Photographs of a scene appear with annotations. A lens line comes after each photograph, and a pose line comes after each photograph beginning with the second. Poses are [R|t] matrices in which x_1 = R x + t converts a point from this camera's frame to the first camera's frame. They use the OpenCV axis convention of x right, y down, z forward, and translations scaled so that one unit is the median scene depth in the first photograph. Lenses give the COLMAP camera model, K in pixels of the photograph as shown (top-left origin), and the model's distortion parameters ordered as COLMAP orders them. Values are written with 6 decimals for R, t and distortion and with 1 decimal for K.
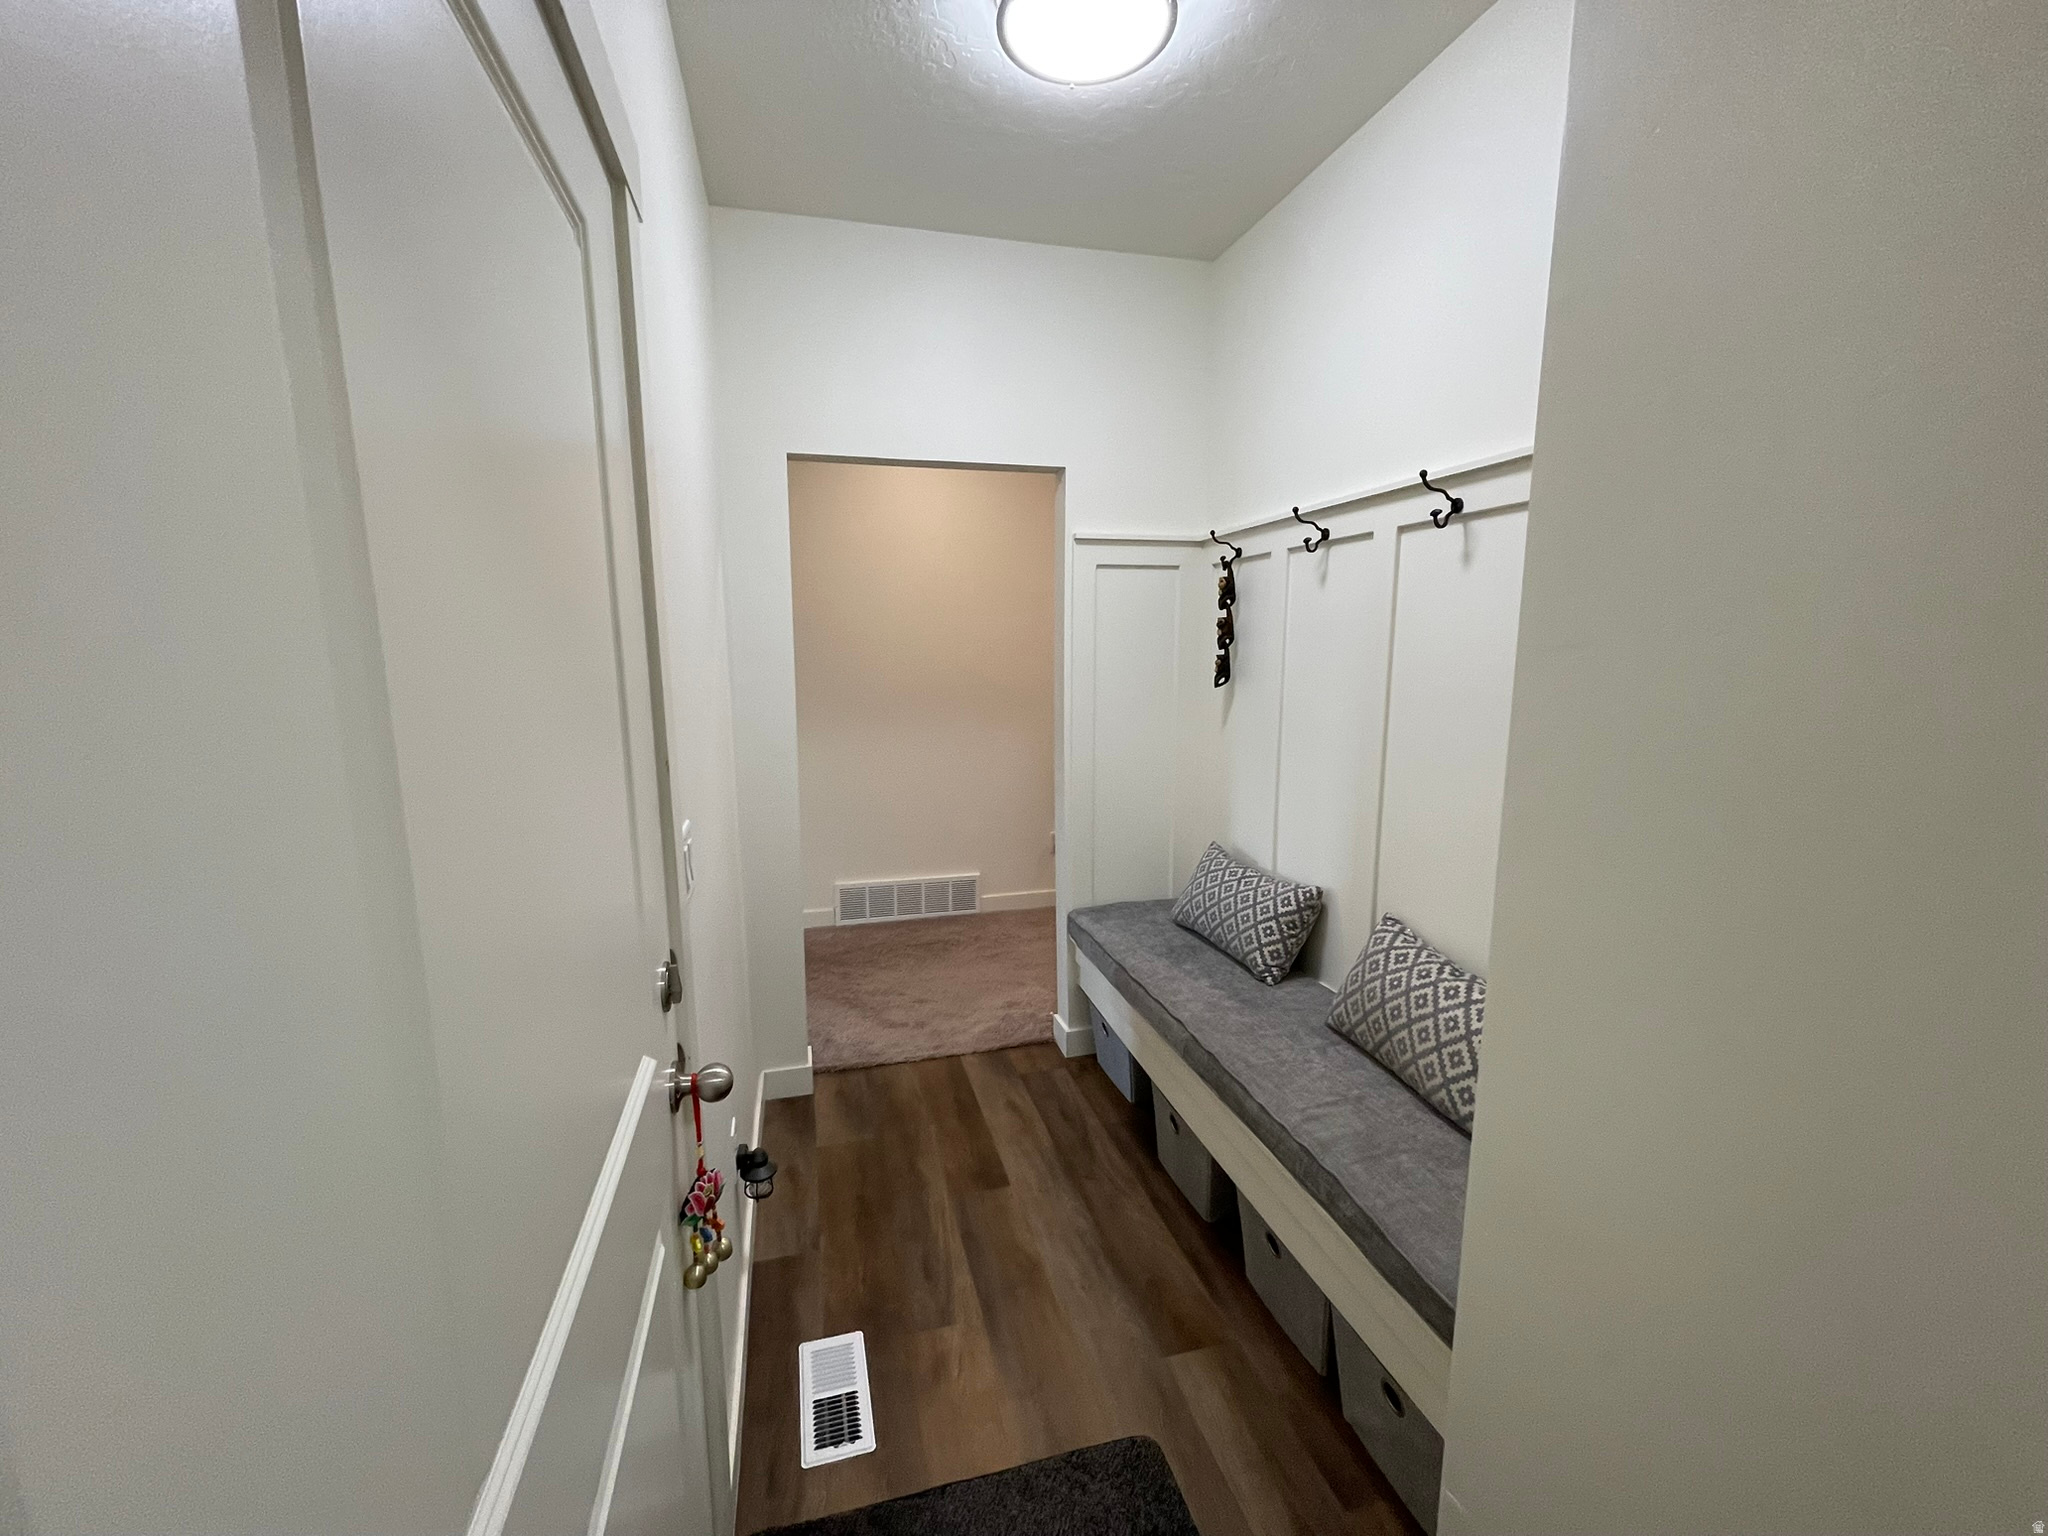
lens RADIAL K [[825.9, 0, 1015.7], [0, 825.9, 771.7], [0, 0, 1]] dist [-0.000666, 0.000075]
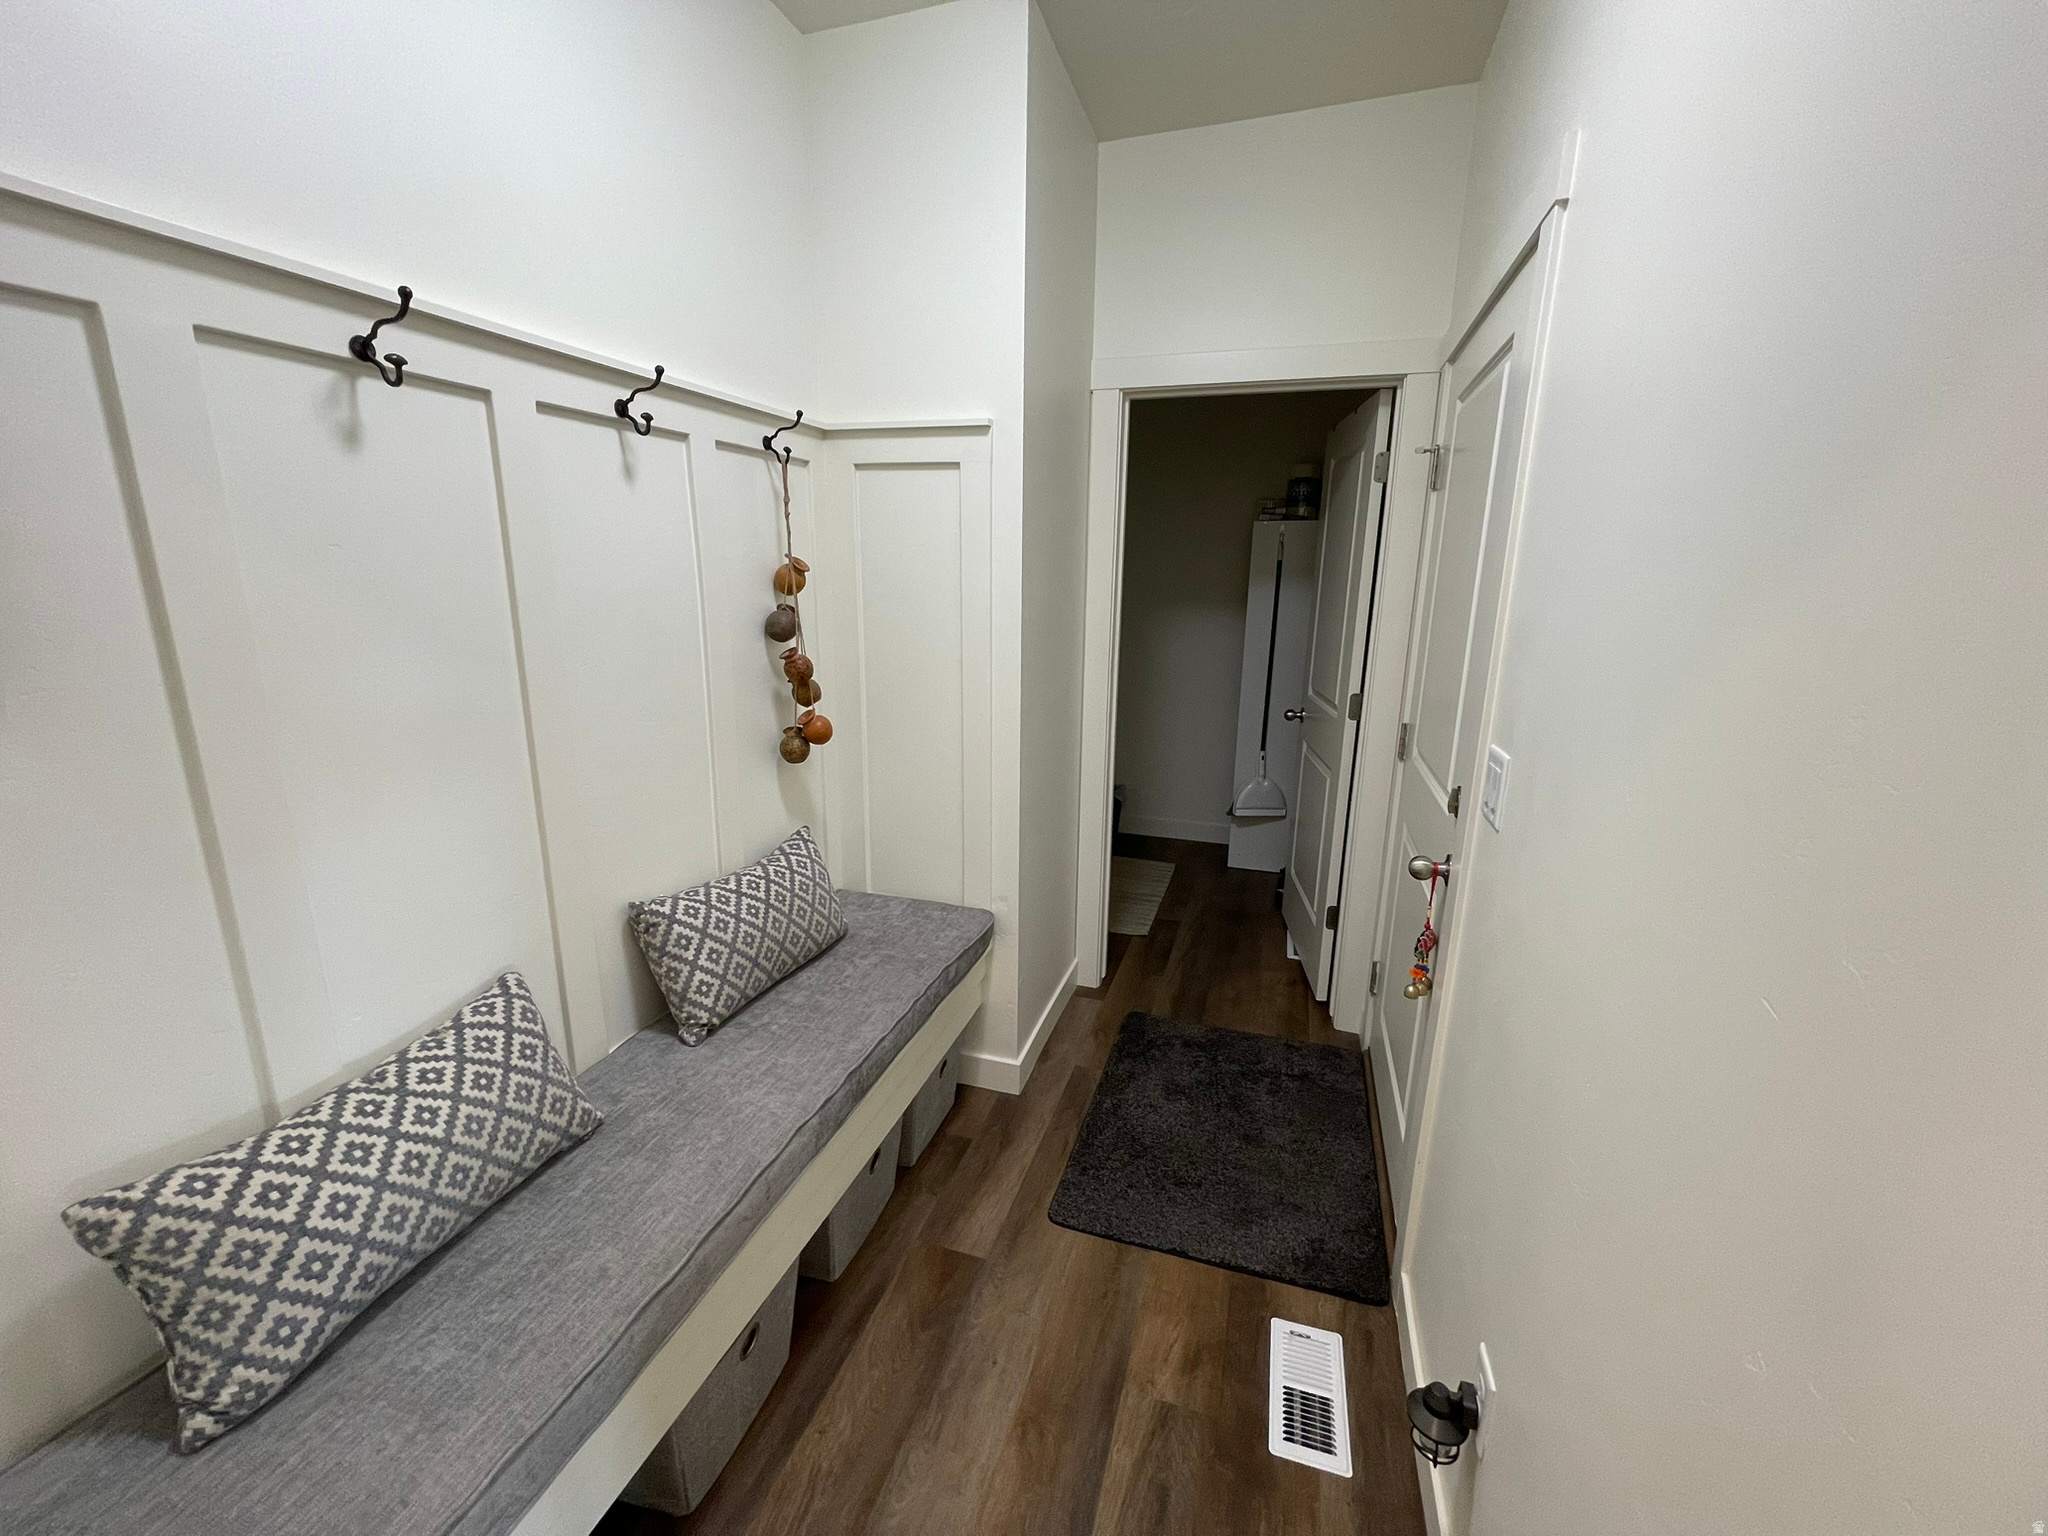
lens RADIAL K [[825.9, 0, 1015.7], [0, 825.9, 771.7], [0, 0, 1]] dist [-0.000666, 0.000075]
pose [[-0.836686, -0.128926, 0.532292, -0.314264], [0.079238, 0.933176, 0.350575, -0.224705], [-0.541921, 0.335499, -0.770560, 1.497189]]
